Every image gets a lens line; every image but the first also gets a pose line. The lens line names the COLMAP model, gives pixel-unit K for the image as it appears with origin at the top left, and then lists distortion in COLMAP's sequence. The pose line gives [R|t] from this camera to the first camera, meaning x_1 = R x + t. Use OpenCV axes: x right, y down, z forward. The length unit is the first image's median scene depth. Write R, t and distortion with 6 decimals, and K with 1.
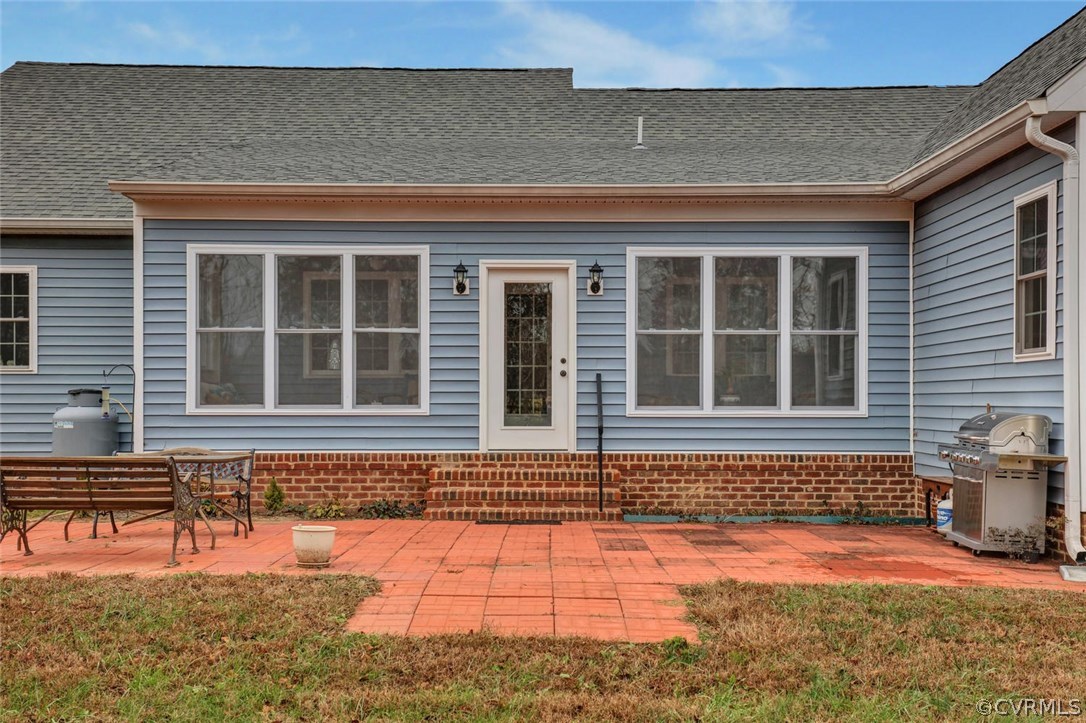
lens RADIAL K [[1039.4, 0, 543.0], [0, 1039.4, 361.5], [0, 0, 1]] dist [0.071858, 0.004668]
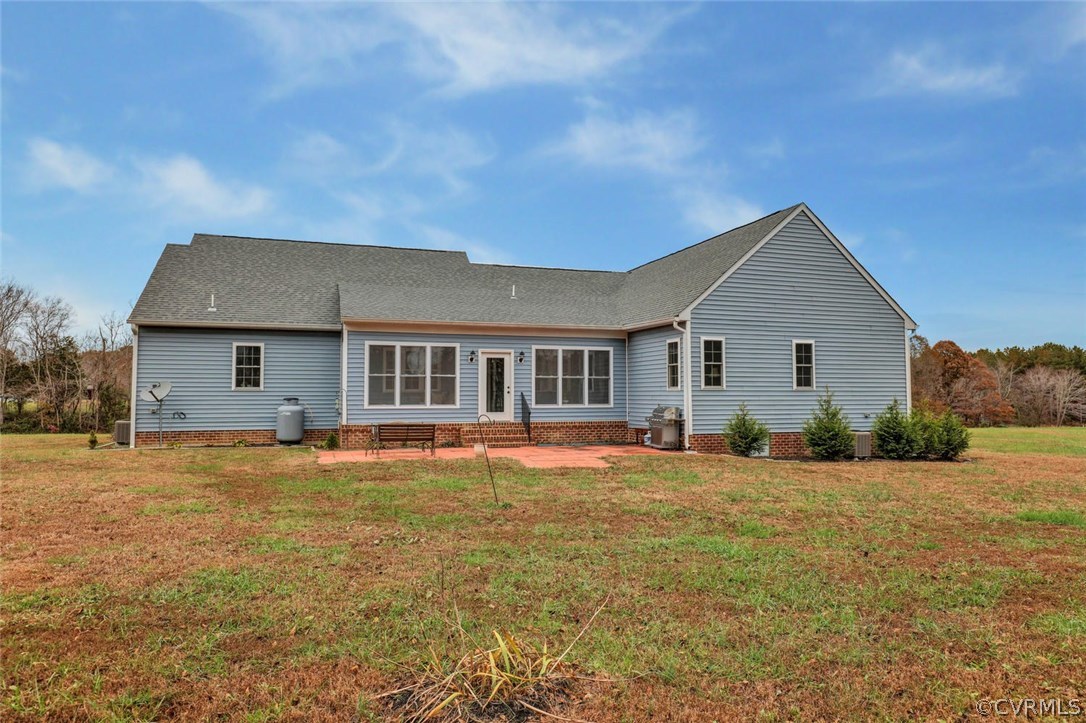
lens RADIAL K [[583.5, 0, 541.0], [0, 583.5, 337.0], [0, 0, 1]] dist [0.000075, -0.000284]
pose [[0.957315, 0.026494, 0.287830, -0.337658], [-0.008031, 0.997844, -0.065139, -0.033040], [-0.288935, 0.060047, 0.955464, -0.463287]]
